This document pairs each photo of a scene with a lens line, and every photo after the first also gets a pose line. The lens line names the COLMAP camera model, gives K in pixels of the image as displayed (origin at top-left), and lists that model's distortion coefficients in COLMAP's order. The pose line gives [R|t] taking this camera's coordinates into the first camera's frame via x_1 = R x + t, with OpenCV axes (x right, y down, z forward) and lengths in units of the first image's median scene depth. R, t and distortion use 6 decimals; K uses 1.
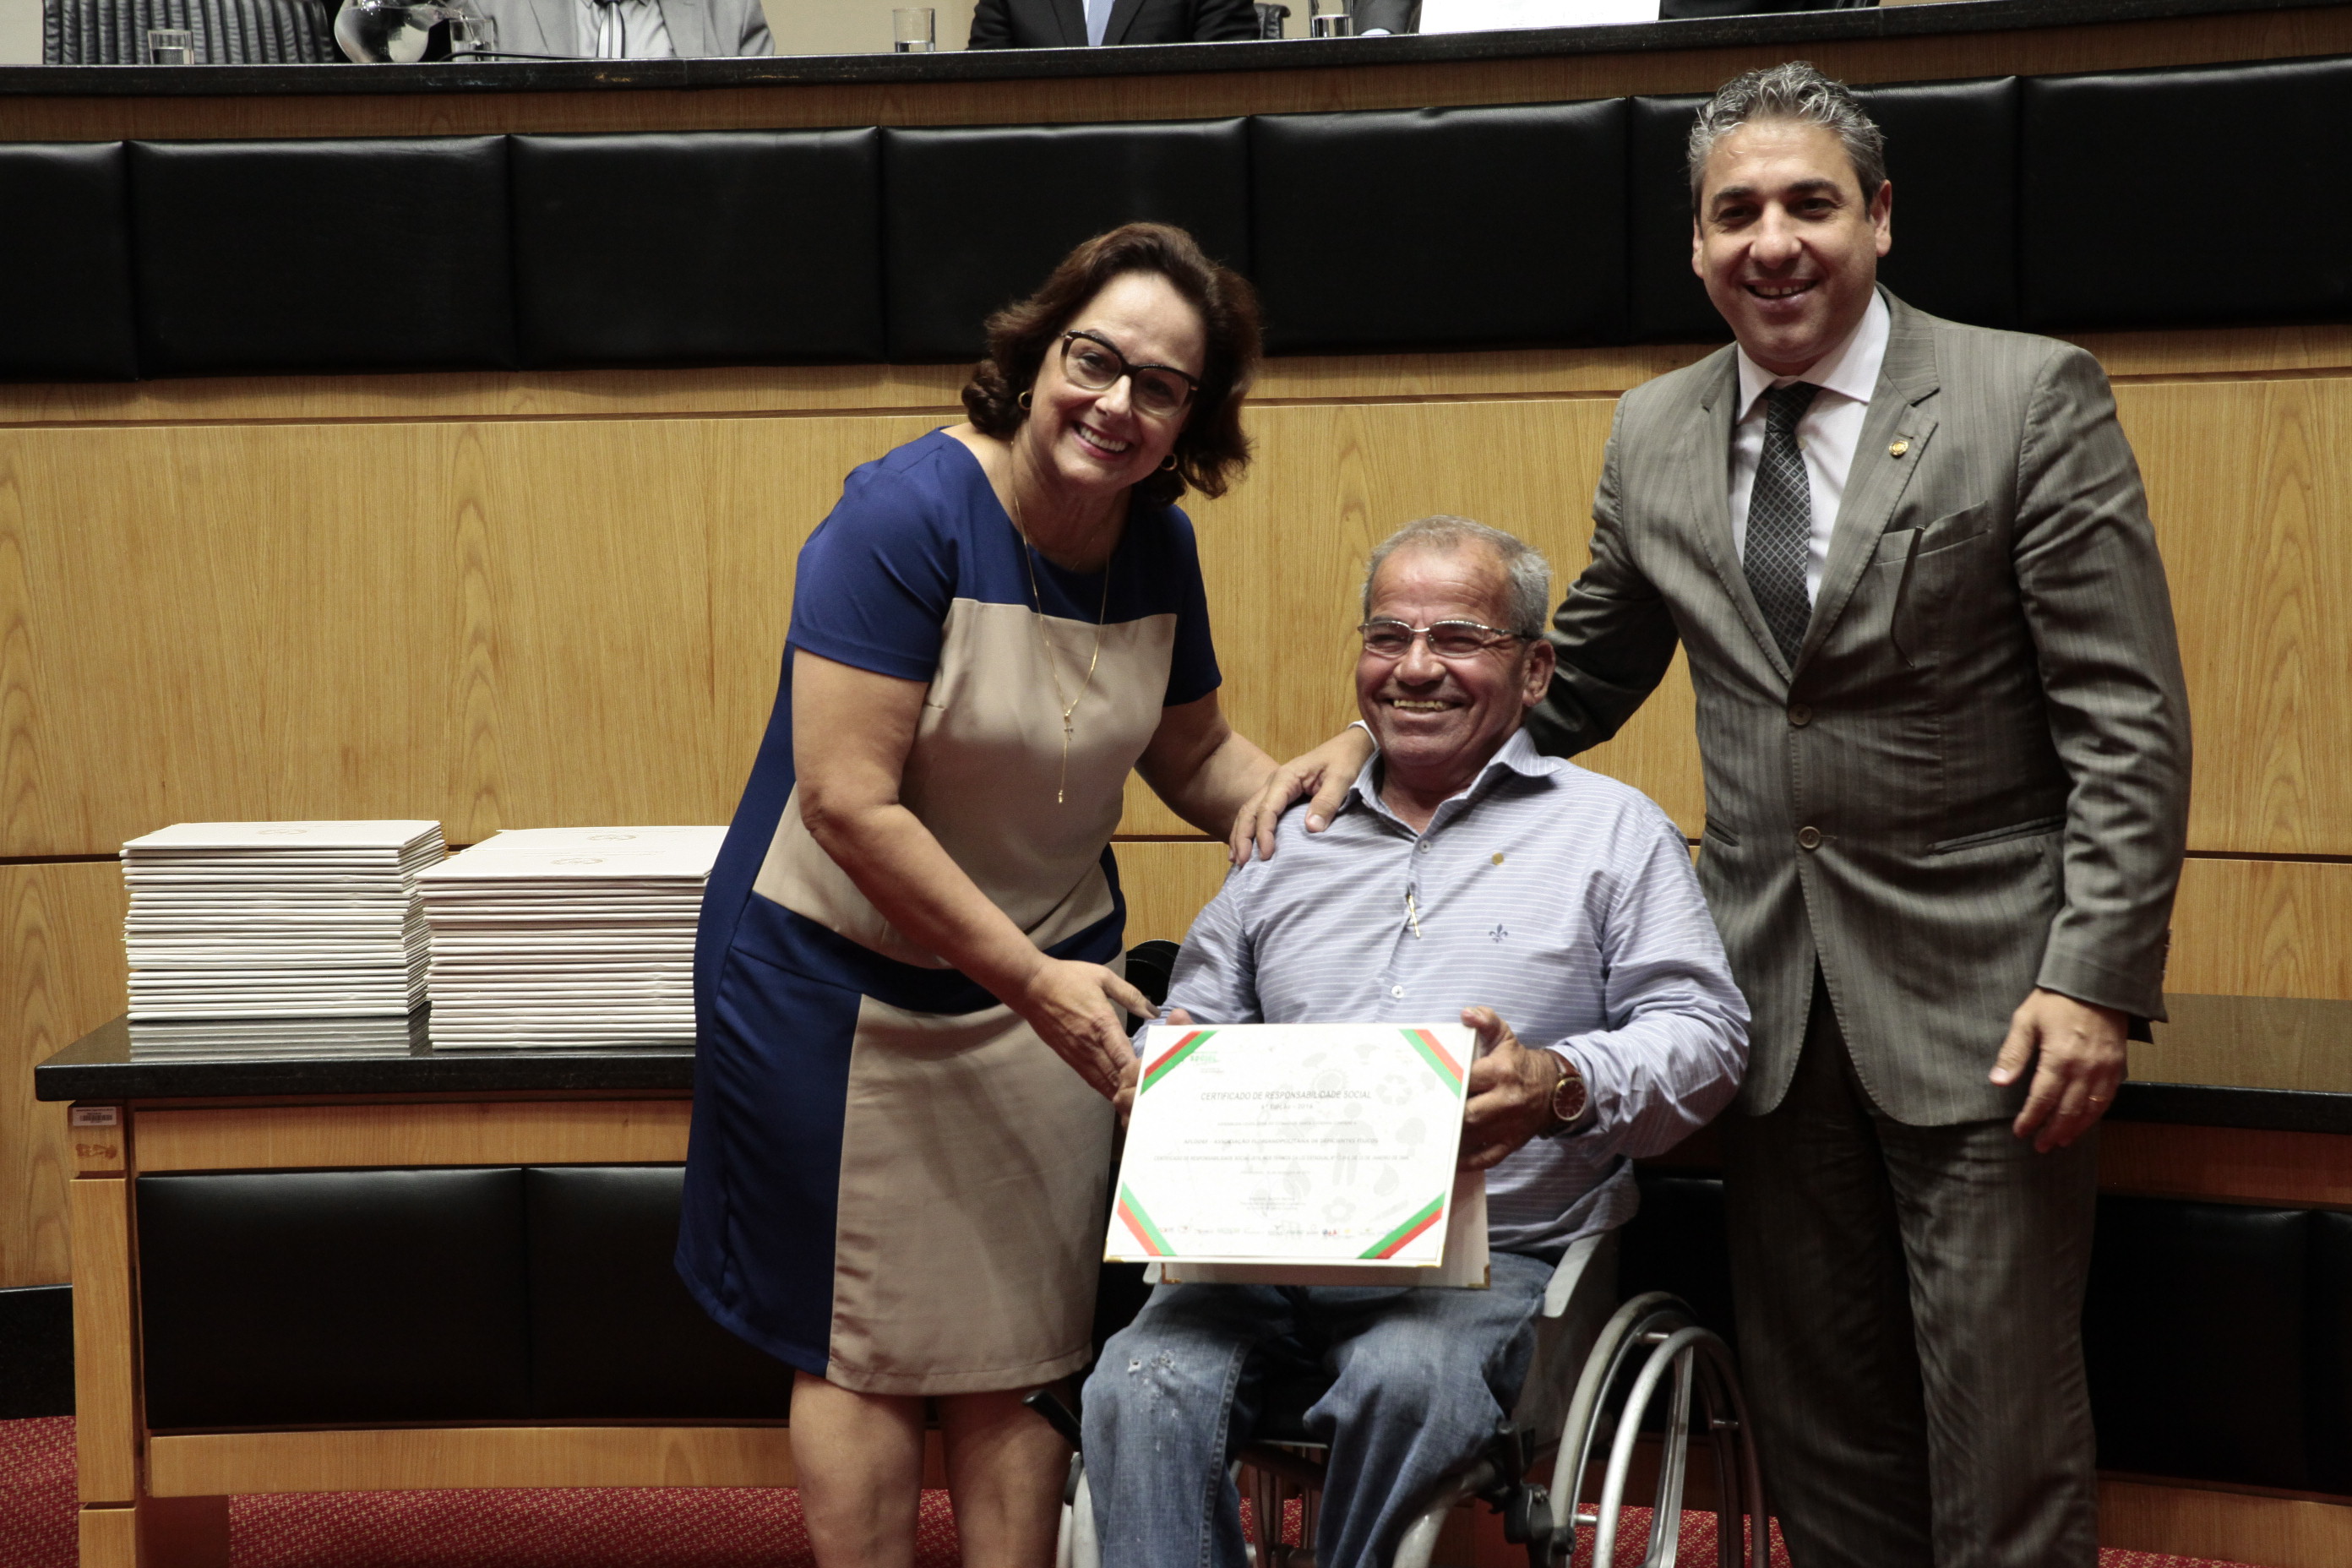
lens RADIAL K [[4547.2, 0, 1158.2], [0, 4547.2, 789.9], [0, 0, 1]] dist [0.243468, 0.181379]
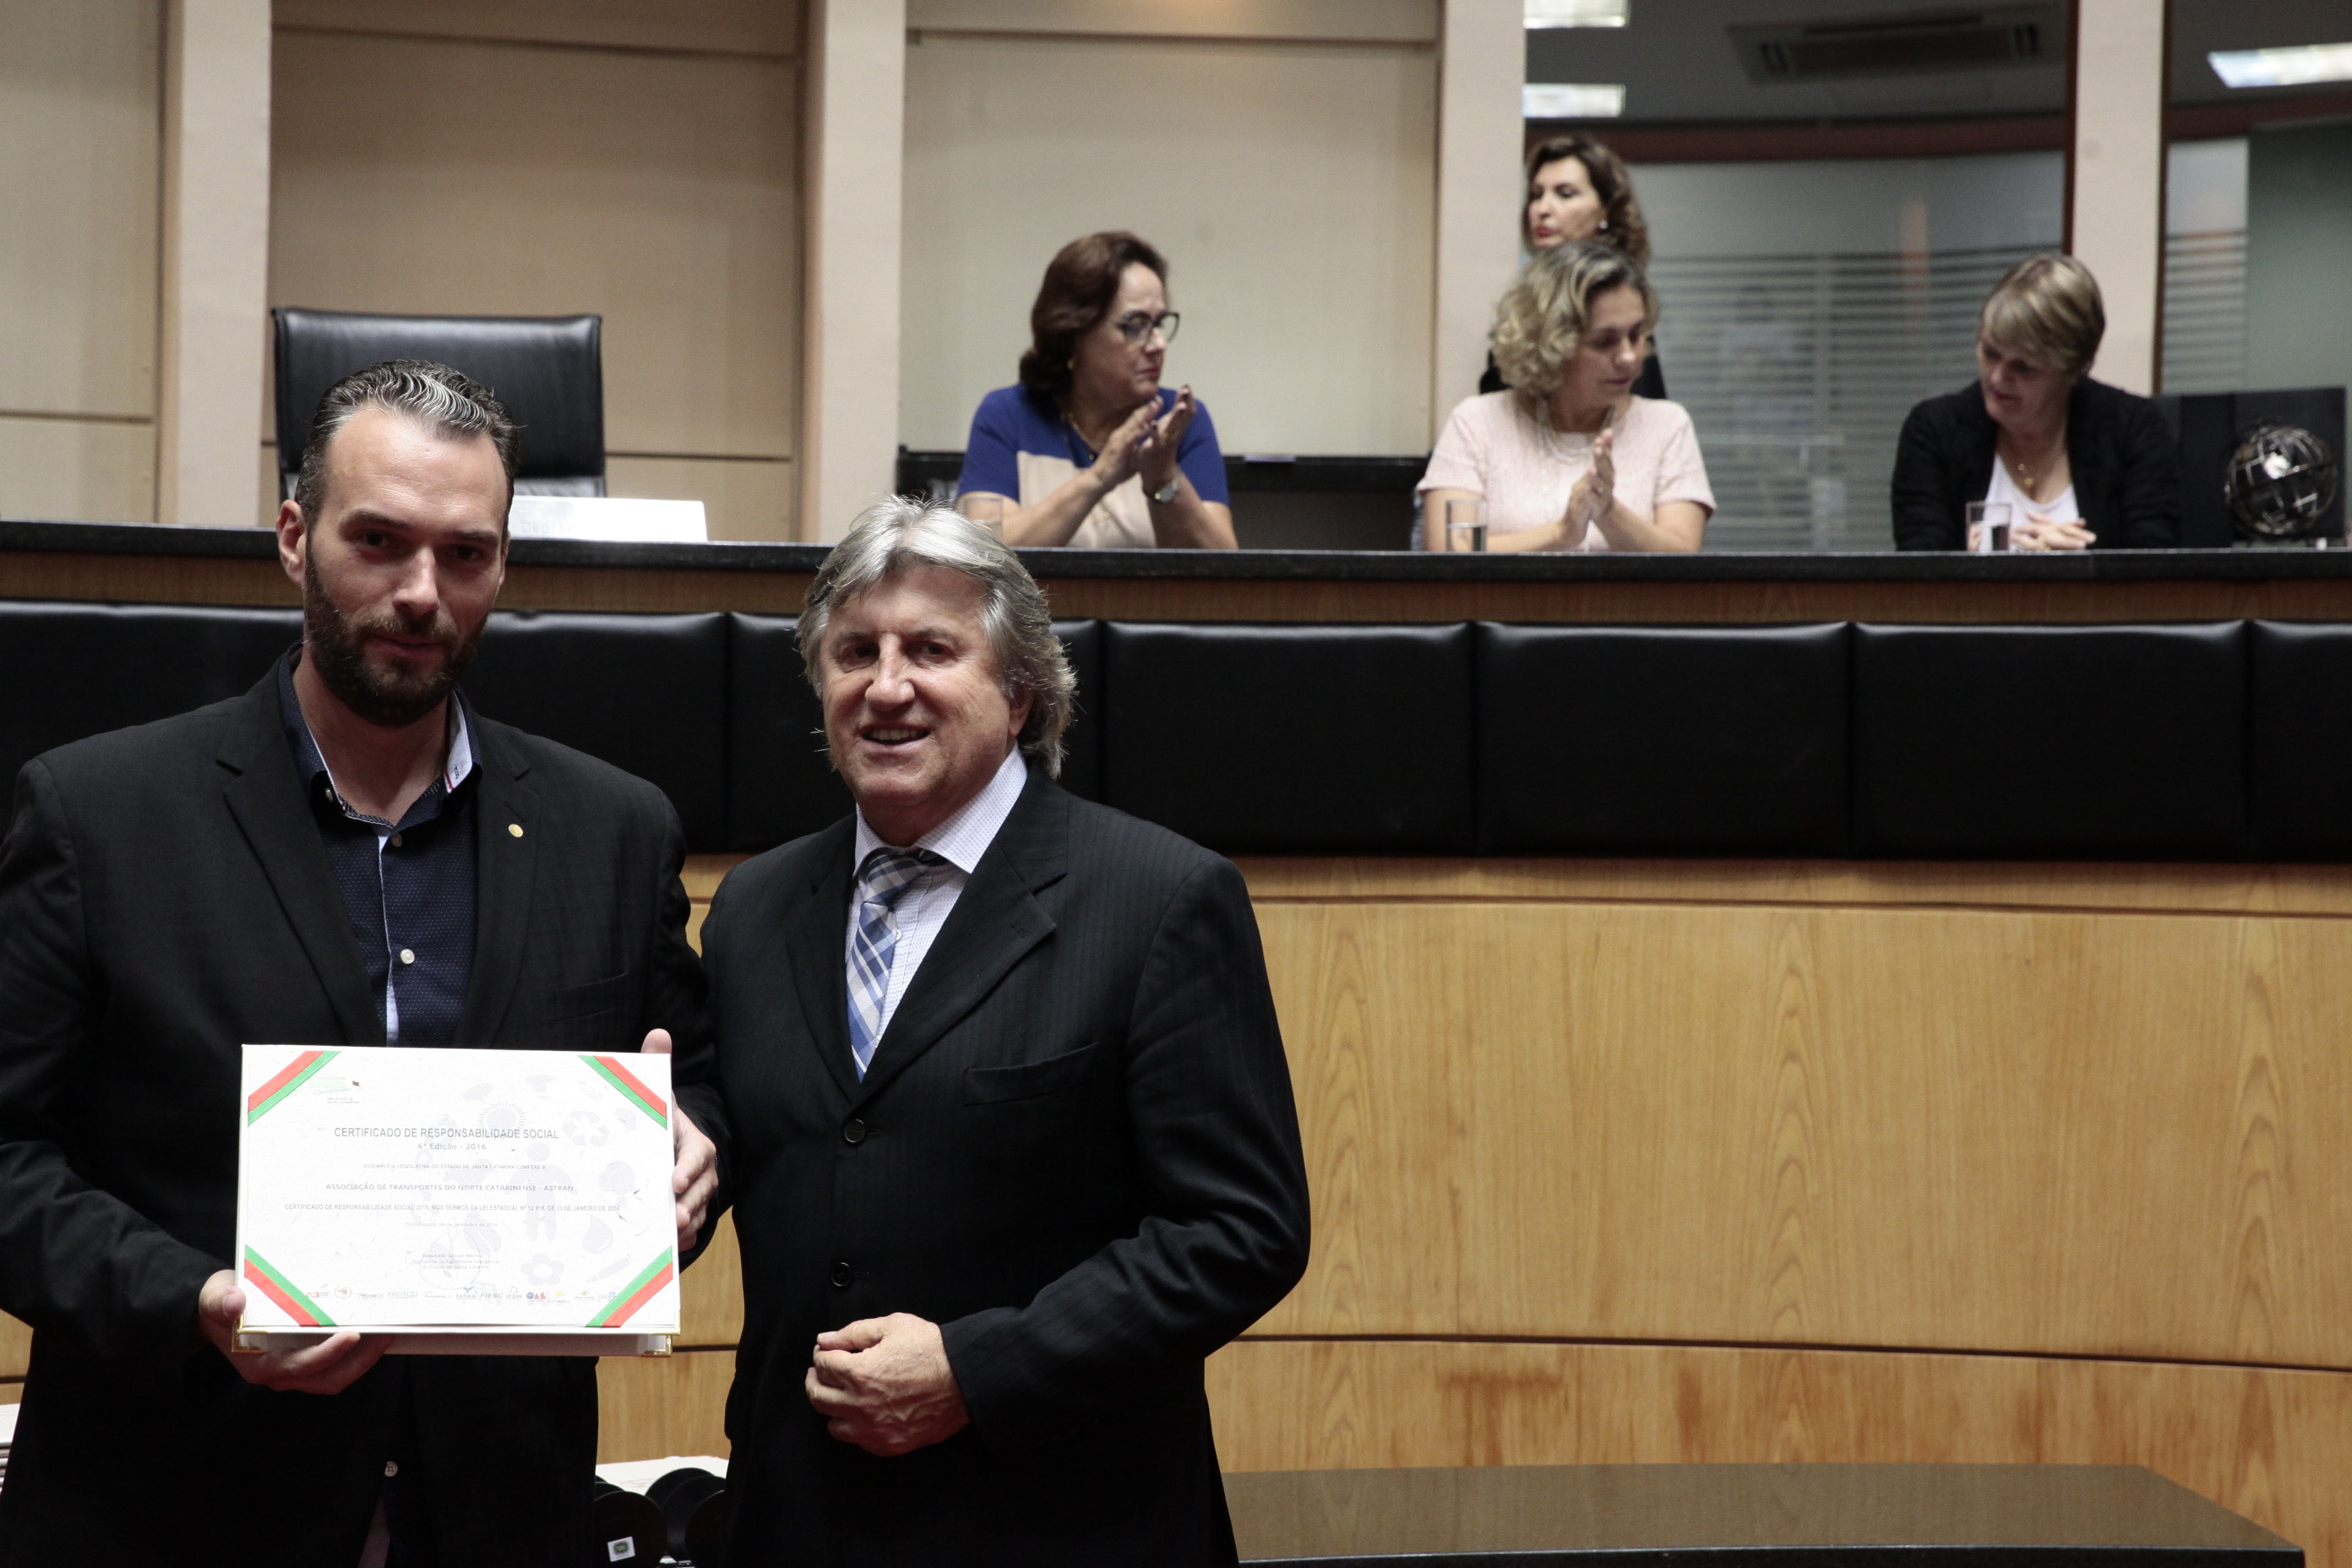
lens RADIAL K [[4526.6, 0, 1176.7], [0, 4526.6, 787.8], [0, 0, 1]] dist [0.251354, -0.061421]
pose [[0.826315, 0.032505, 0.562270, -0.396616], [0.029944, 0.994386, -0.101492, -0.006968], [-0.562412, 0.100701, 0.820702, 0.121551]]
